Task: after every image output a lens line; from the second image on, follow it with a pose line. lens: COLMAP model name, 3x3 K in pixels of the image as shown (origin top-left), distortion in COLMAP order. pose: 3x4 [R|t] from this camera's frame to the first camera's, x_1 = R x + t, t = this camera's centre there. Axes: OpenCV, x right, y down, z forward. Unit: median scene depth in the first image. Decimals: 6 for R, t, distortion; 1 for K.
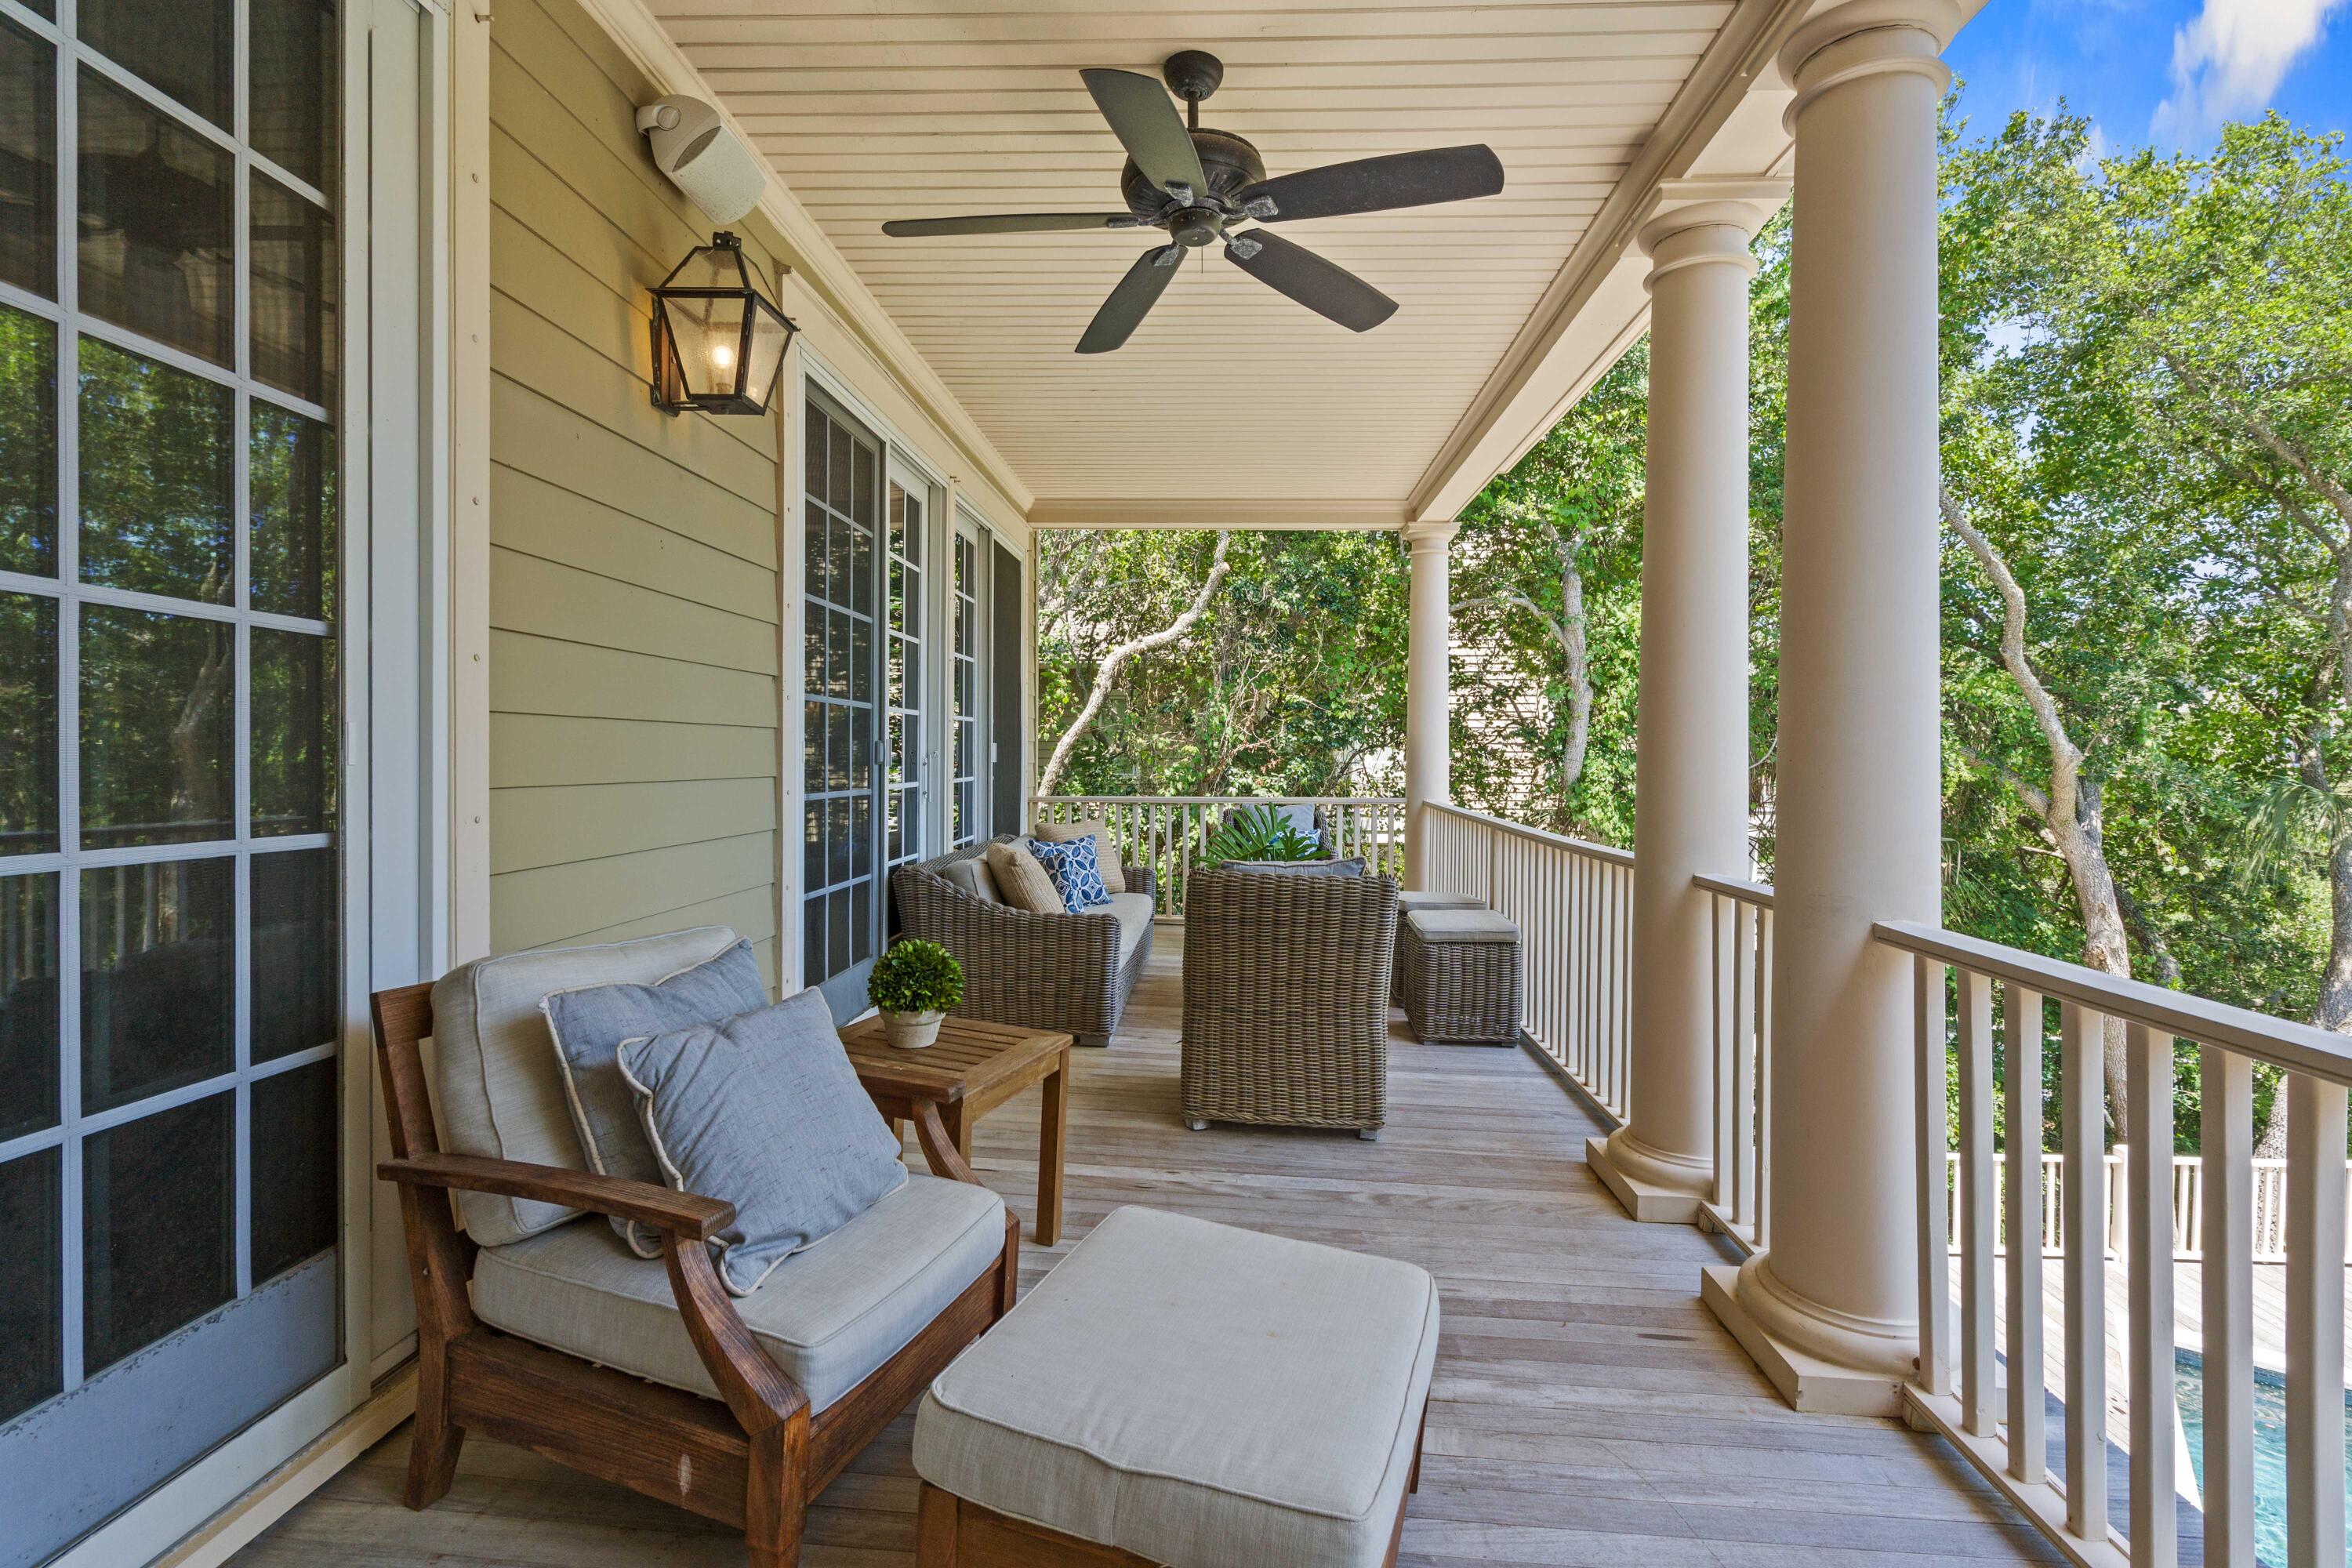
lens RADIAL K [[1073.7, 0, 1178.6], [0, 1073.7, 772.8], [0, 0, 1]] dist [-0.001604, 0.000261]
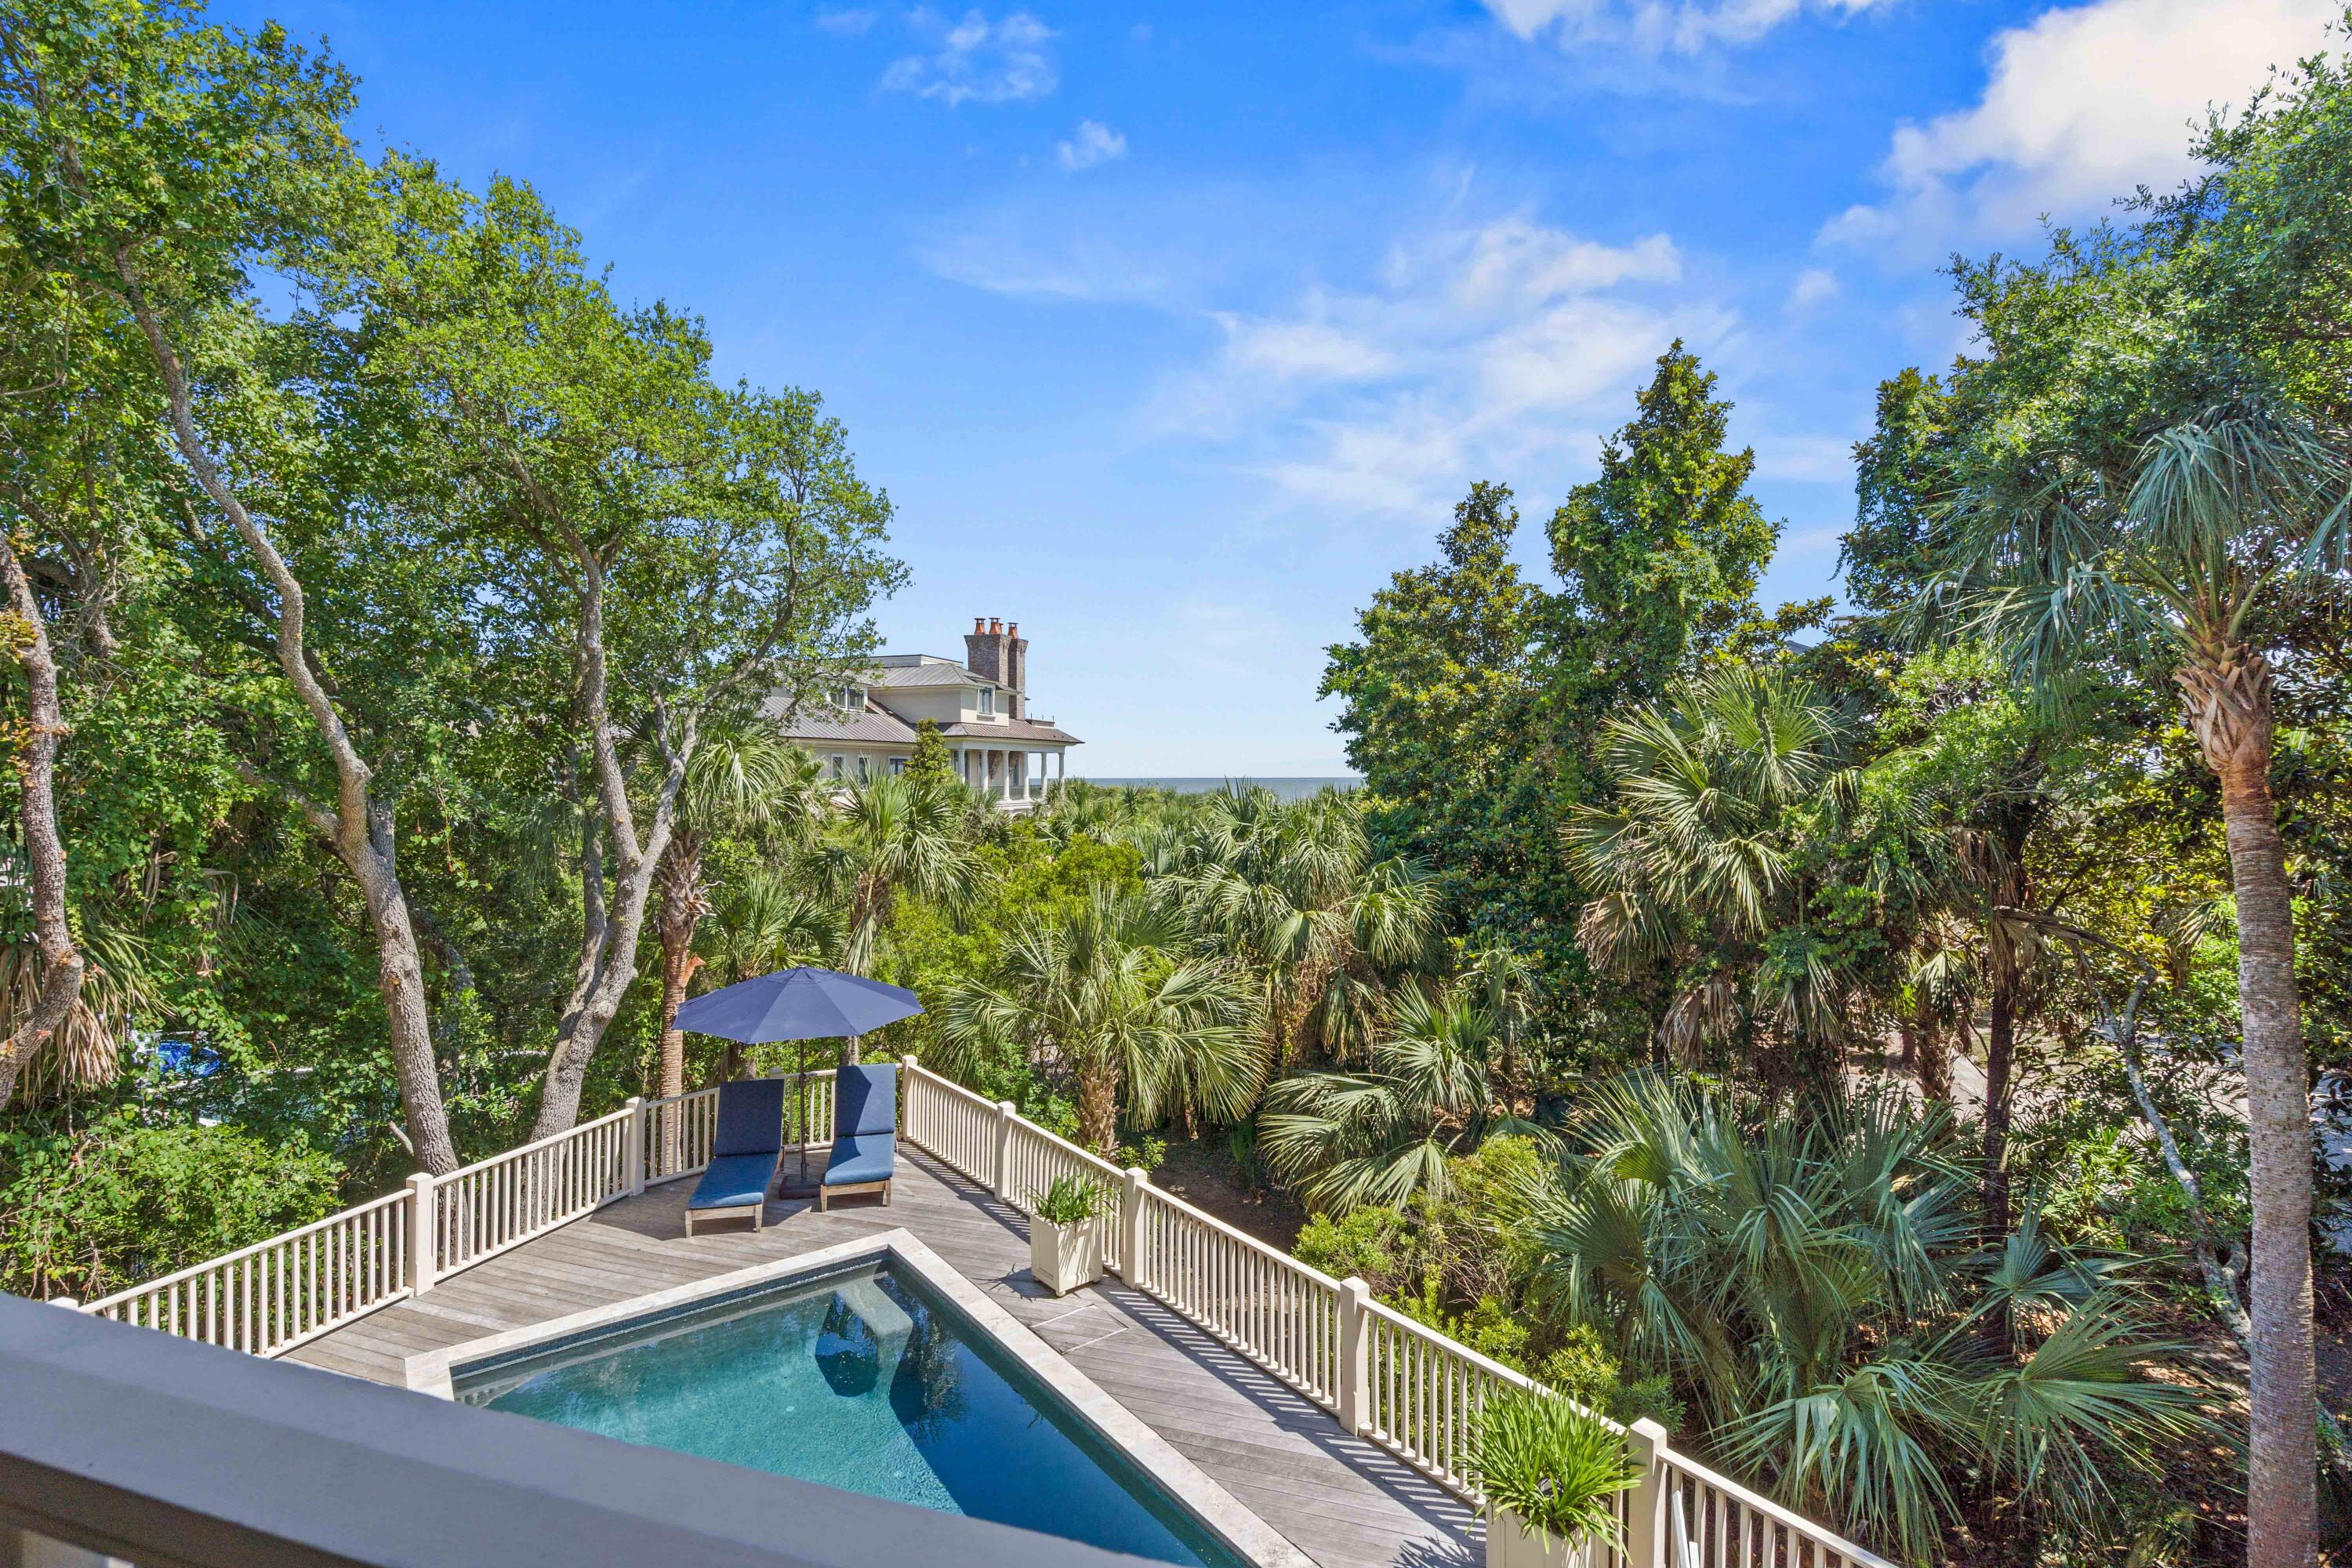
lens RADIAL K [[1108.8, 0, 1178.1], [0, 1108.8, 781.8], [0, 0, 1]] dist [0.000931, 0.001543]
pose [[0.265017, -0.006625, 0.964221, 0.164928], [0.014813, 0.999886, 0.002799, 0.000308], [-0.964130, 0.013541, 0.265085, 0.109009]]
